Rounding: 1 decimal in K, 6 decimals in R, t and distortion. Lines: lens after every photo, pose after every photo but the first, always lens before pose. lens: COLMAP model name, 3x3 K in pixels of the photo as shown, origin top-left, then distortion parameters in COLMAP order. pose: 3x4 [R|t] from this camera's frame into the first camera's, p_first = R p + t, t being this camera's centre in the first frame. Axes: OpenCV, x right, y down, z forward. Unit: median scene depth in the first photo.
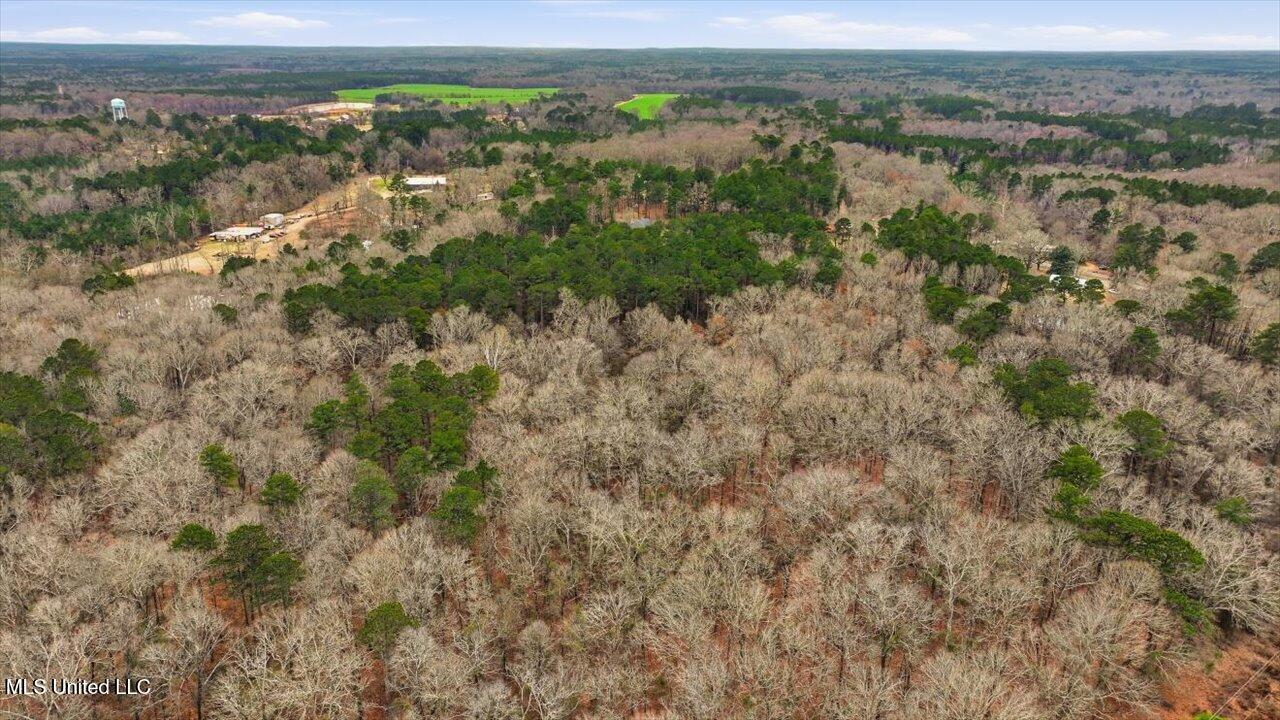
lens RADIAL K [[904.7, 0, 641.2], [0, 904.7, 360.0], [0, 0, 1]] dist [-0.006911, 0.027006]
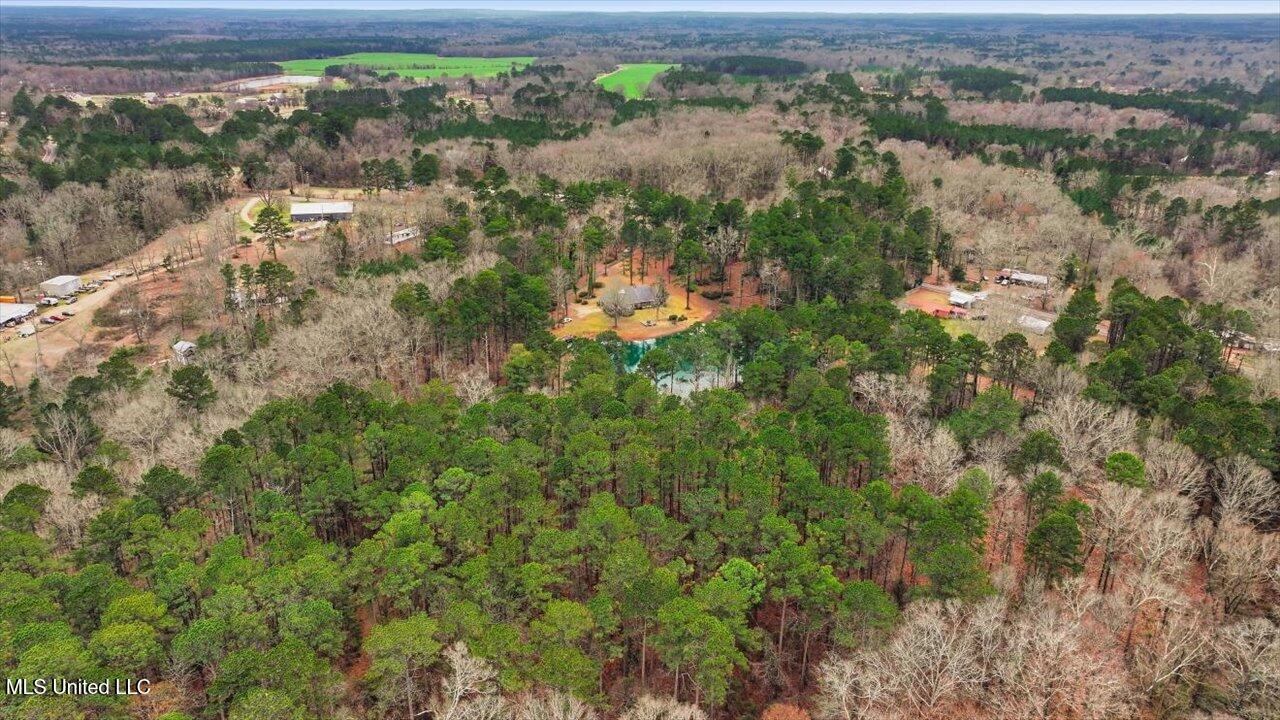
lens RADIAL K [[904.7, 0, 638.4], [0, 904.7, 359.8], [0, 0, 1]] dist [-0.006911, 0.027006]
pose [[0.999881, -0.005937, 0.014233, -0.005014], [0.005437, 0.999375, 0.034922, -0.080646], [-0.014432, -0.034841, 0.999289, 0.228721]]
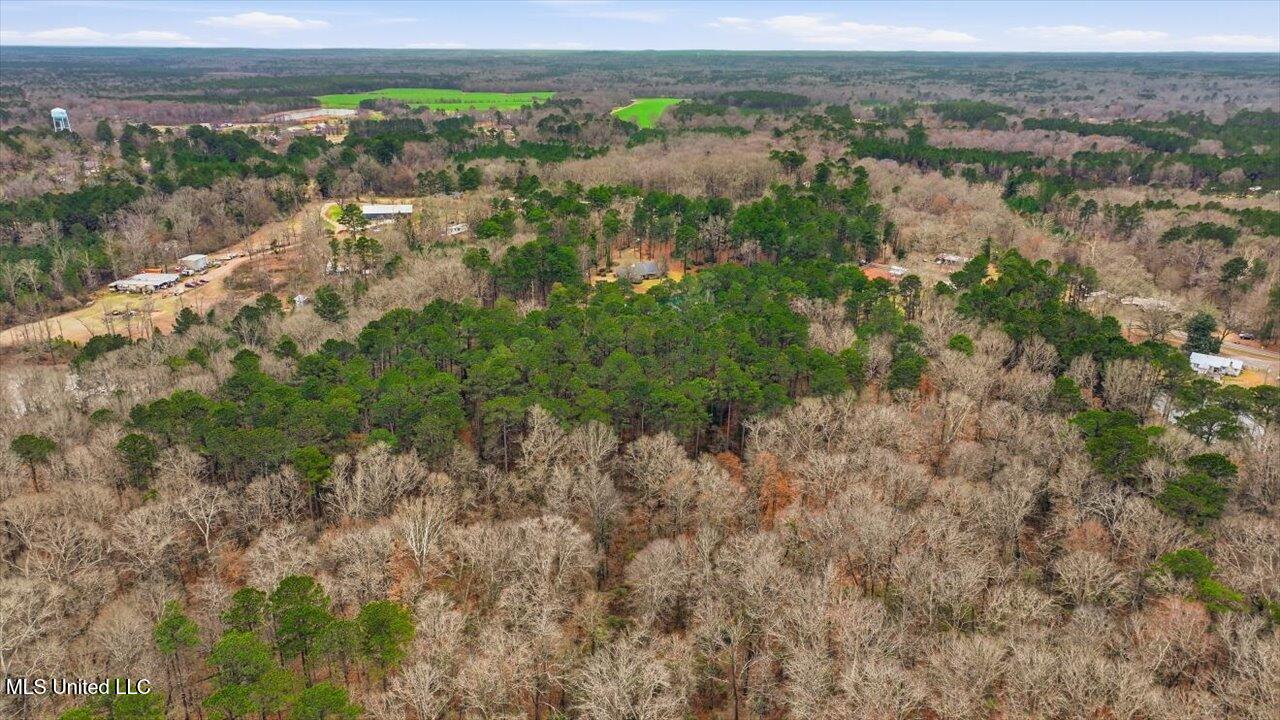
lens RADIAL K [[904.7, 0, 639.7], [0, 904.7, 360.4], [0, 0, 1]] dist [-0.006911, 0.027006]
pose [[0.999998, -0.001798, 0.000577, -0.002968], [0.001799, 0.999997, -0.001777, -0.042022], [-0.000574, 0.001778, 0.999998, 0.118120]]
